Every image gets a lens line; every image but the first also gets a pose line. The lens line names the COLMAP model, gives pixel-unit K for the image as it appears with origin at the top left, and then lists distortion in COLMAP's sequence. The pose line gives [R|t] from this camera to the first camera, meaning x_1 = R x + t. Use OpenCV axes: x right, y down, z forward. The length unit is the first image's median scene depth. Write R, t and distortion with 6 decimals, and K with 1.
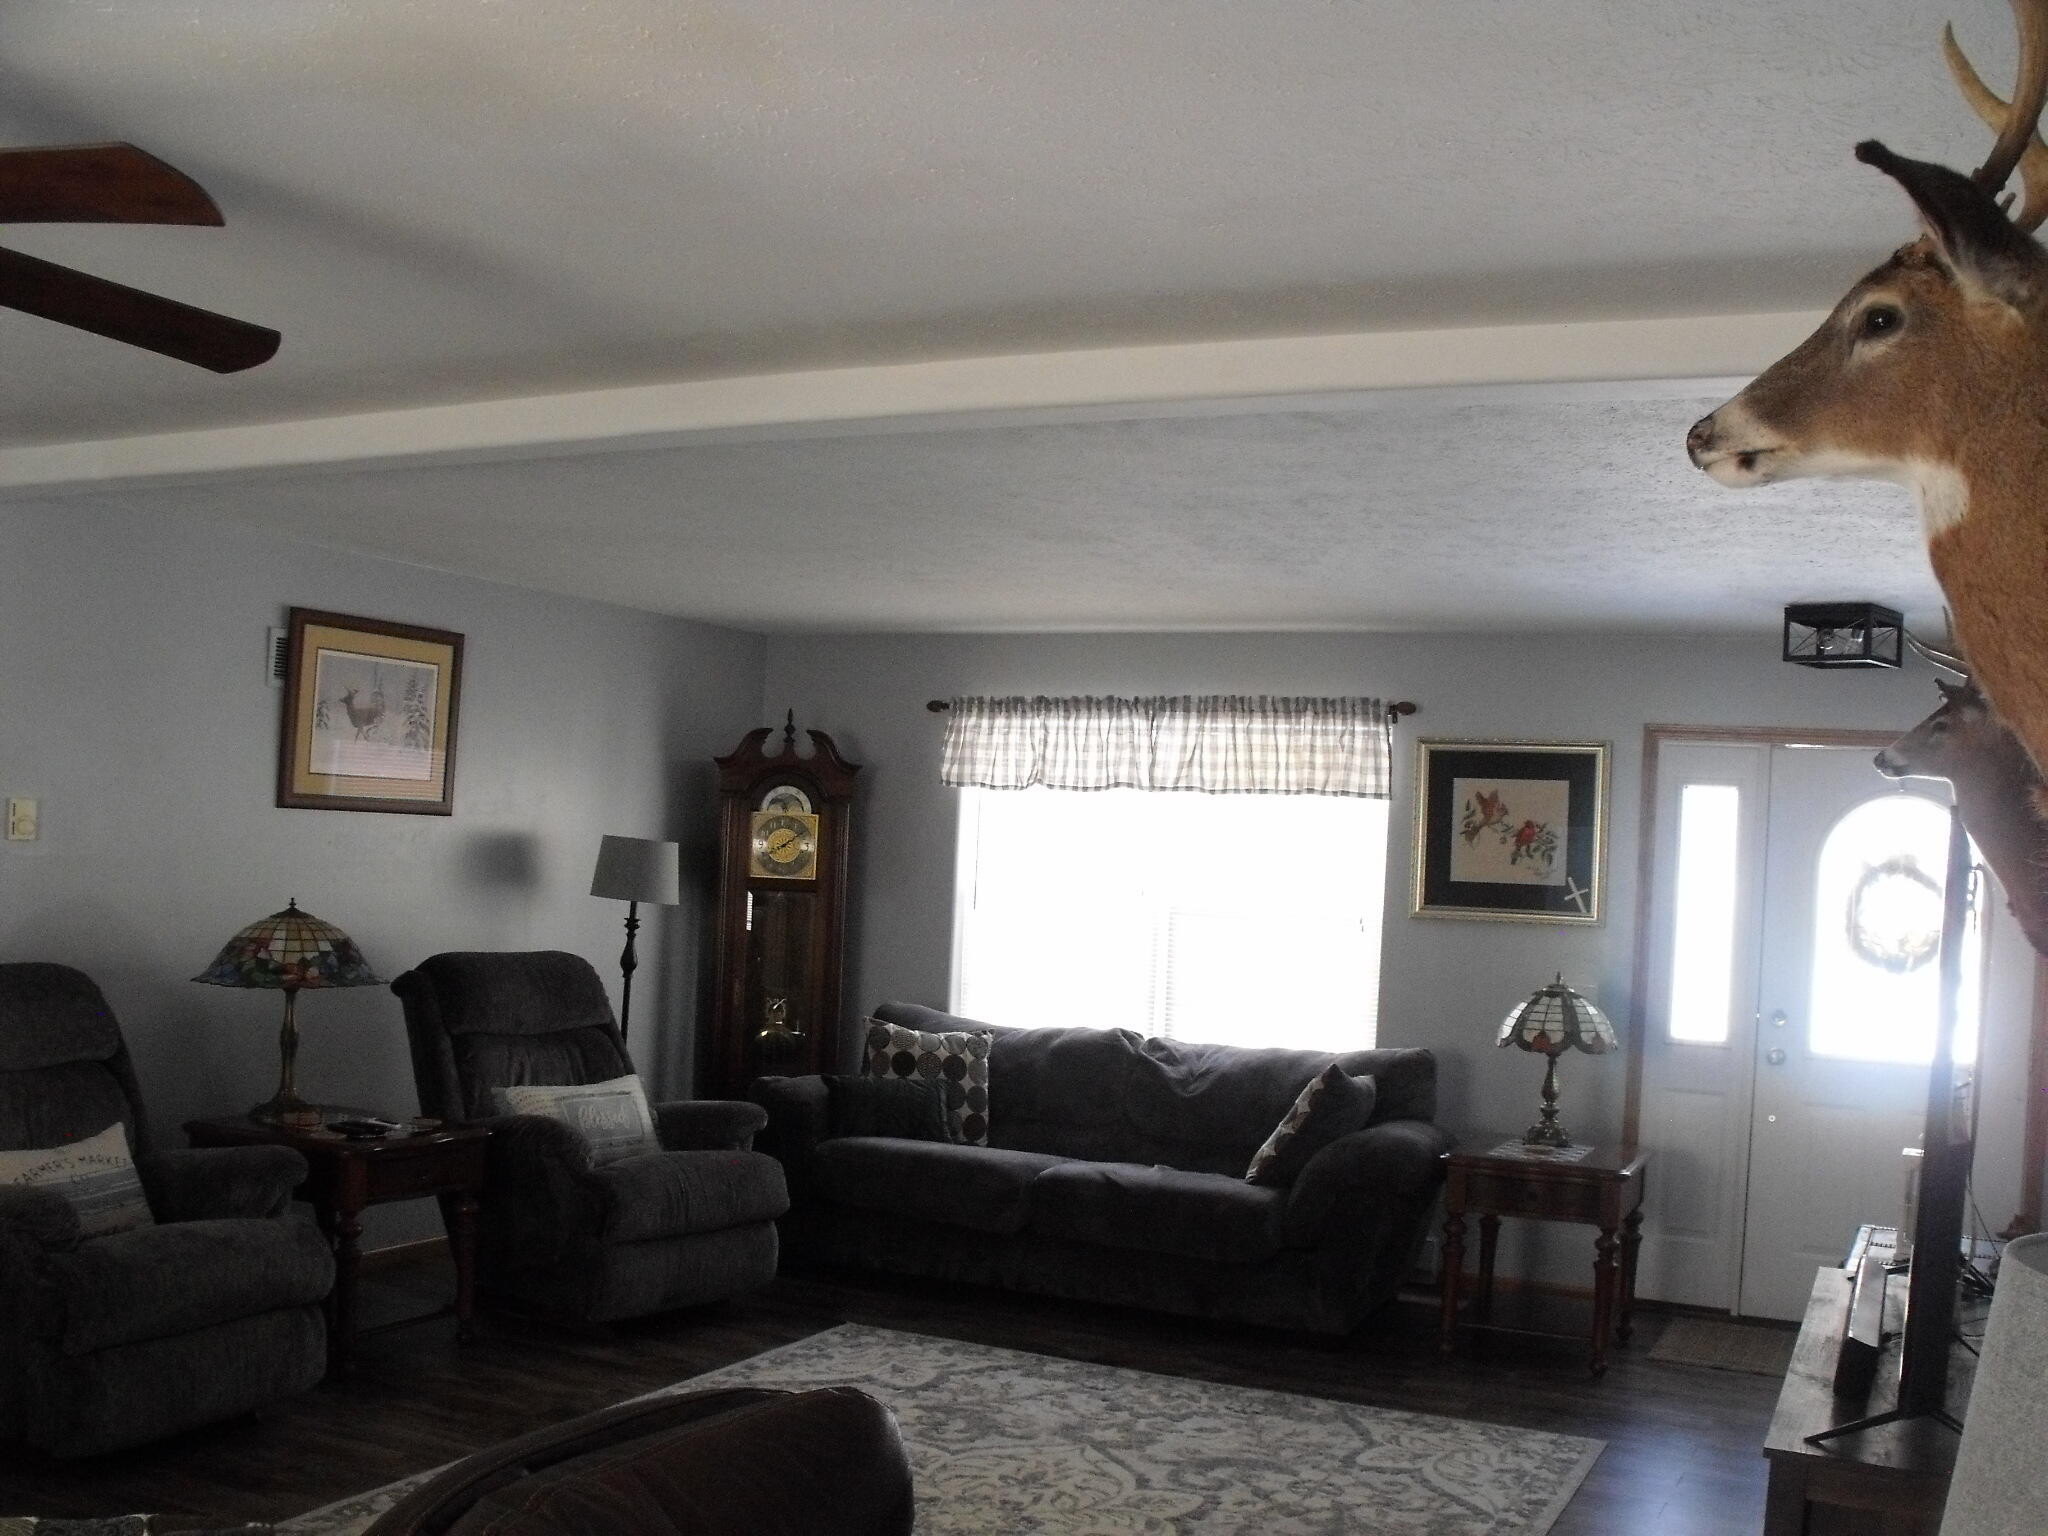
lens RADIAL K [[2029.5, 0, 1031.4], [0, 2029.5, 874.8], [0, 0, 1]] dist [-0.219170, 0.245288]
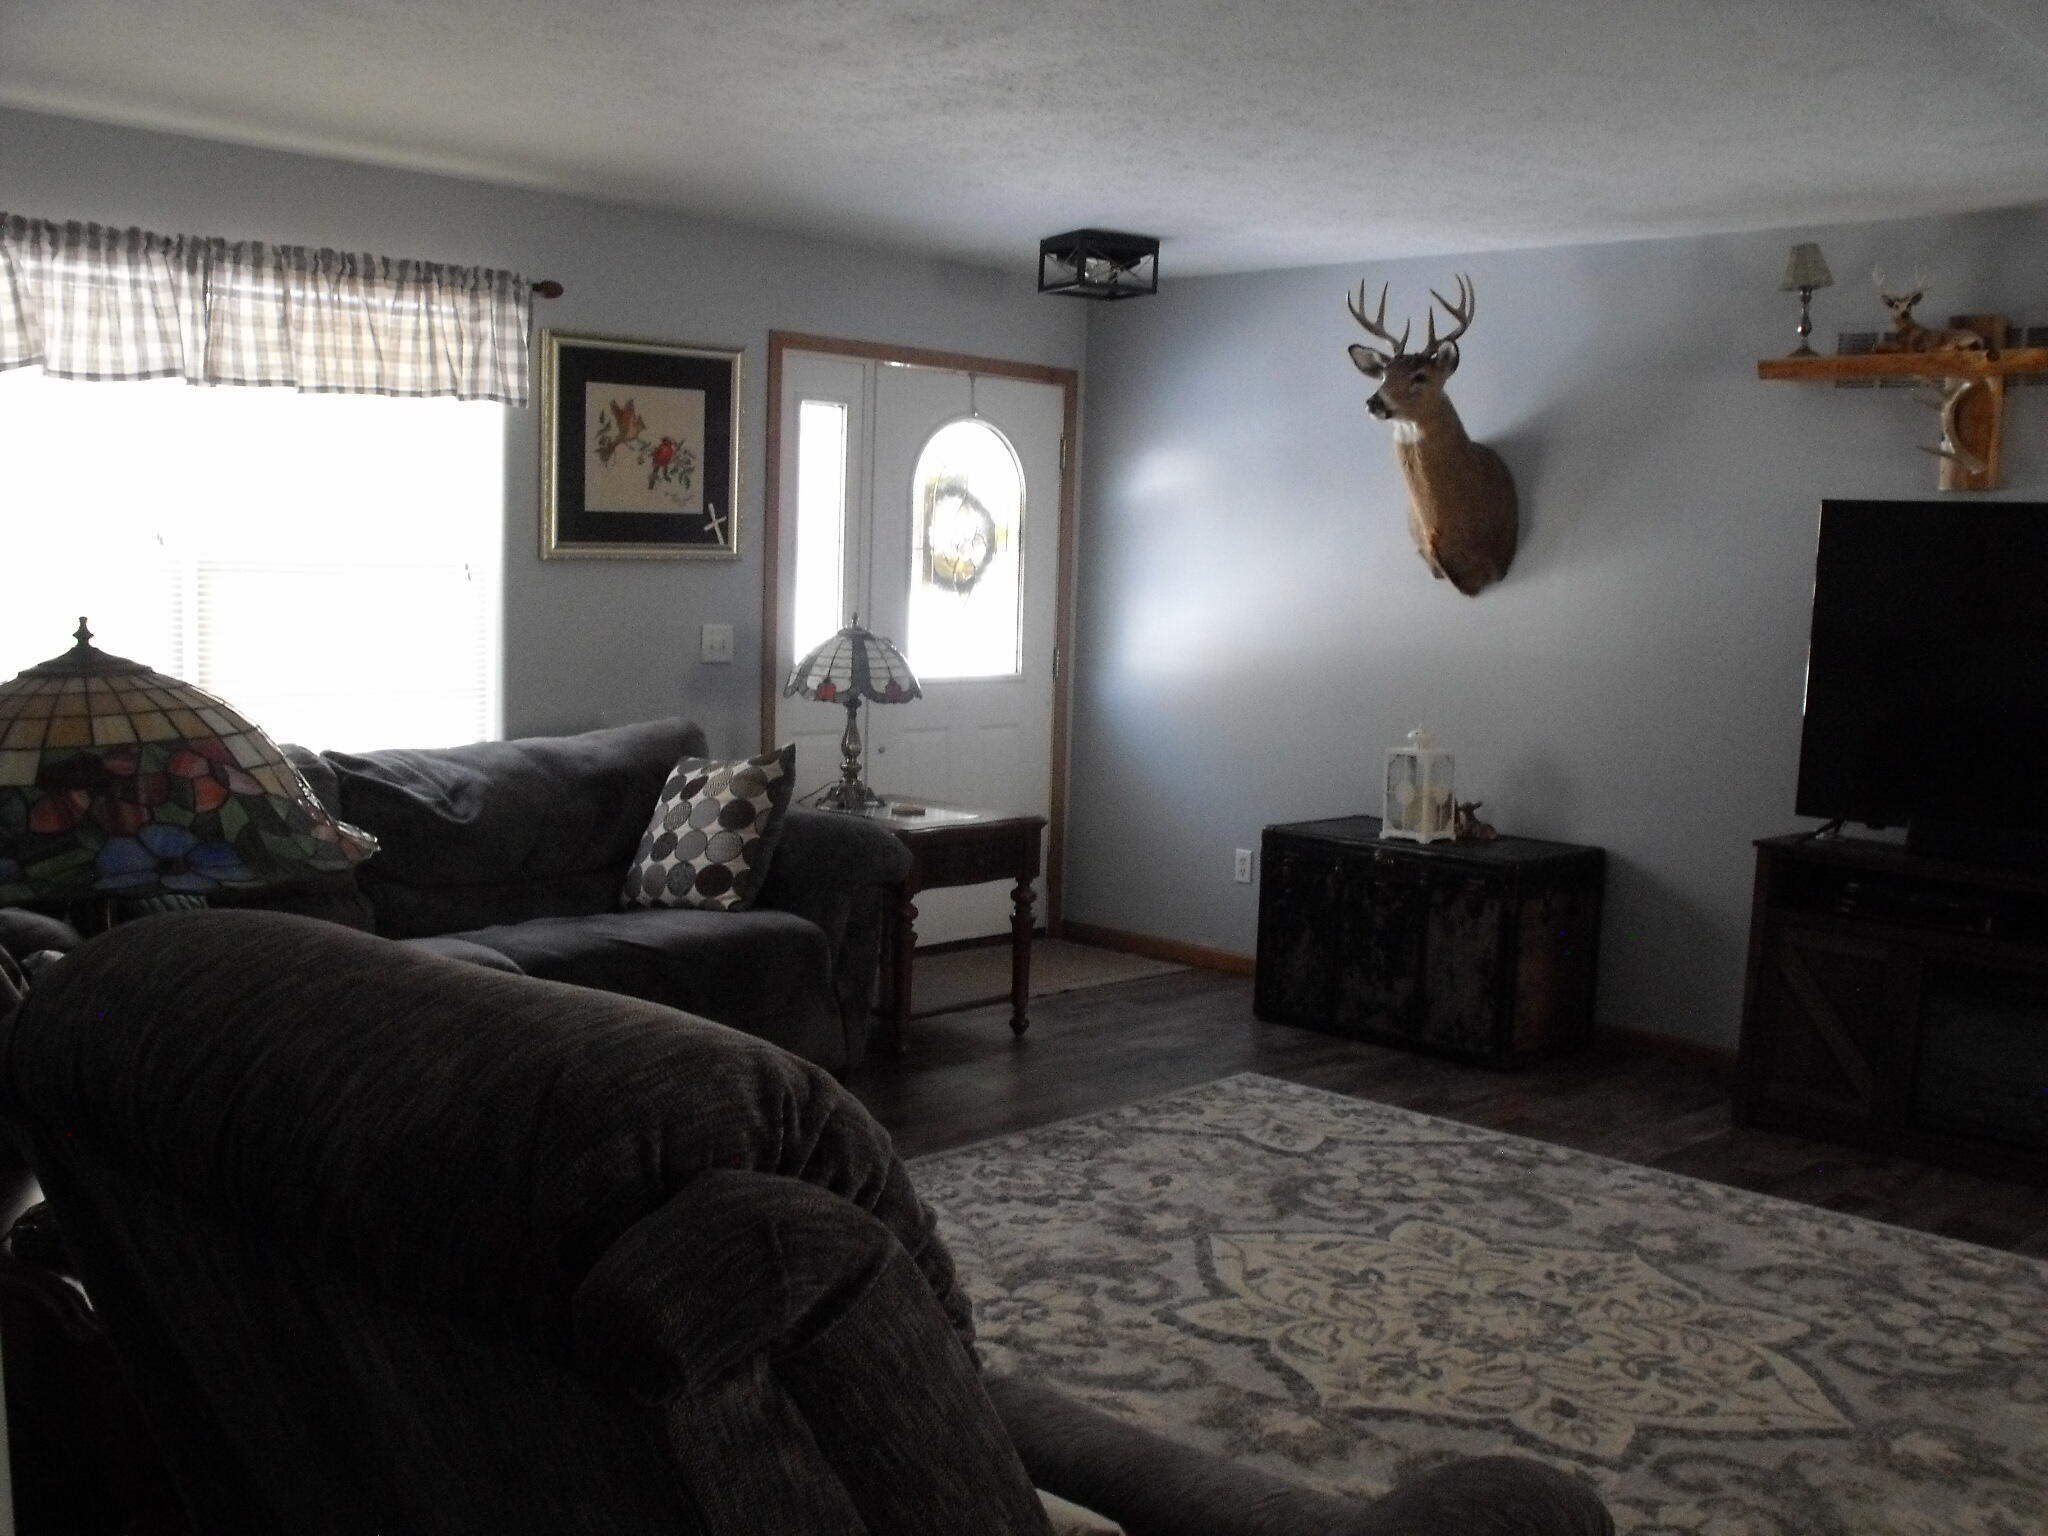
lens RADIAL K [[2024.5, 0, 1028.4], [0, 2024.5, 875.7], [0, 0, 1]] dist [-0.217282, 0.253938]
pose [[0.321605, -0.183978, 0.928828, -0.518315], [-0.006294, 0.980505, 0.196393, -0.011790], [-0.946853, -0.069007, 0.314178, 0.588660]]
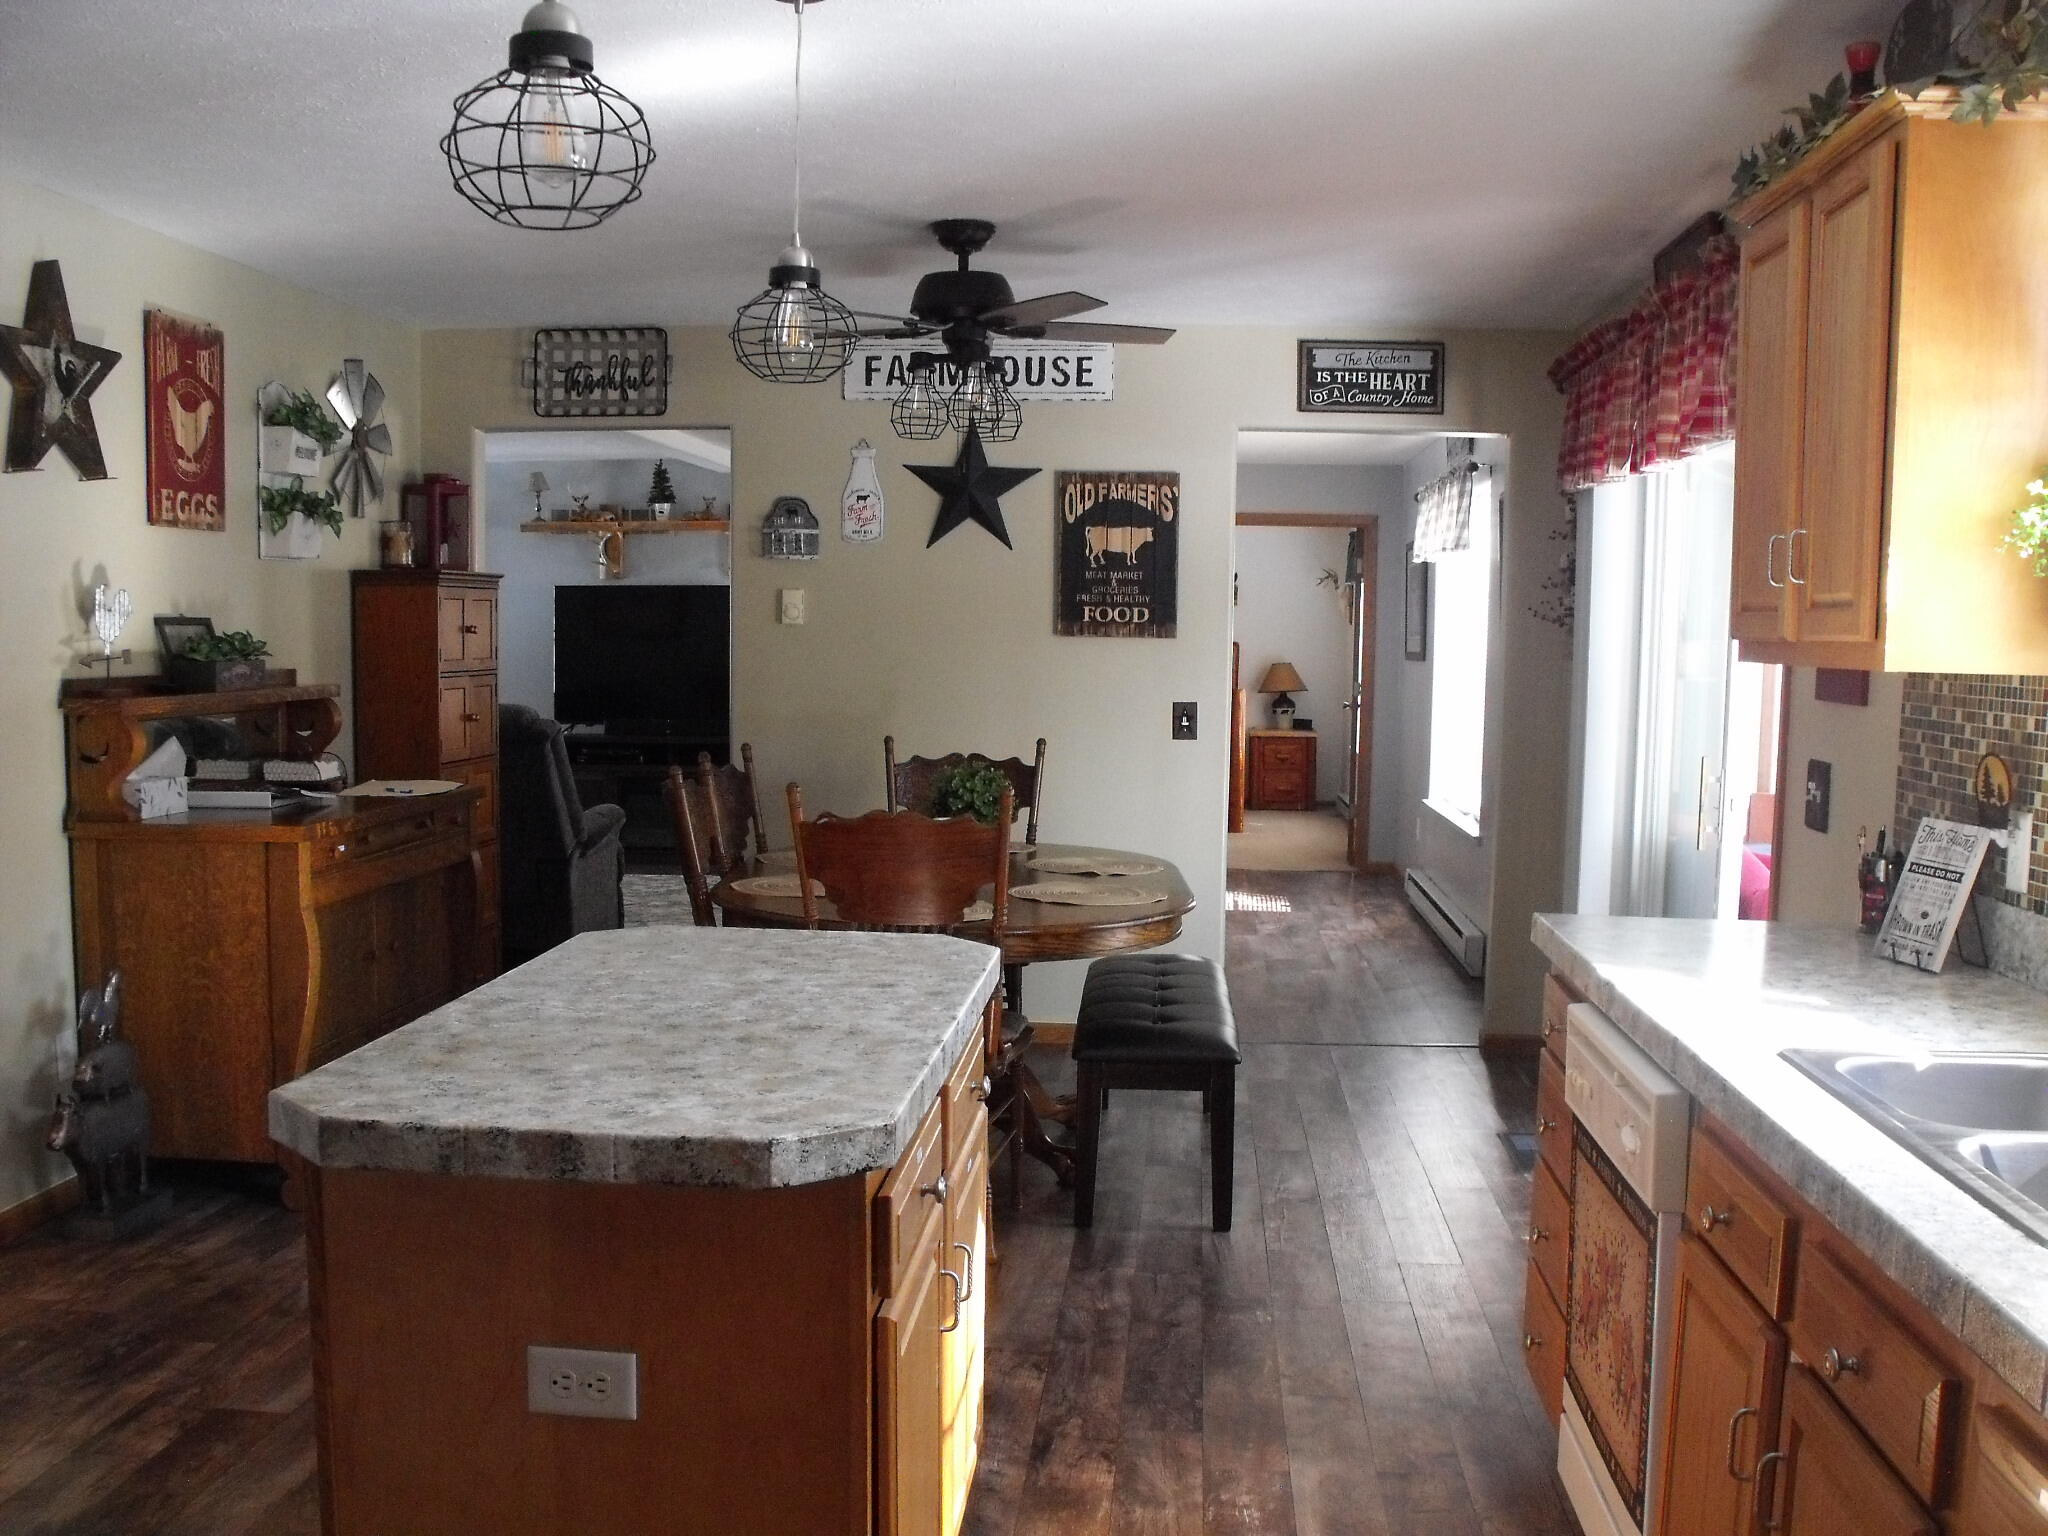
lens RADIAL K [[2024.5, 0, 1028.4], [0, 2024.5, 875.7], [0, 0, 1]] dist [-0.217282, 0.253938]
pose [[-0.361213, -0.174015, 0.916102, -1.449351], [-0.018089, 0.983556, 0.179695, -0.076253], [-0.932308, 0.048337, -0.358421, 0.788076]]
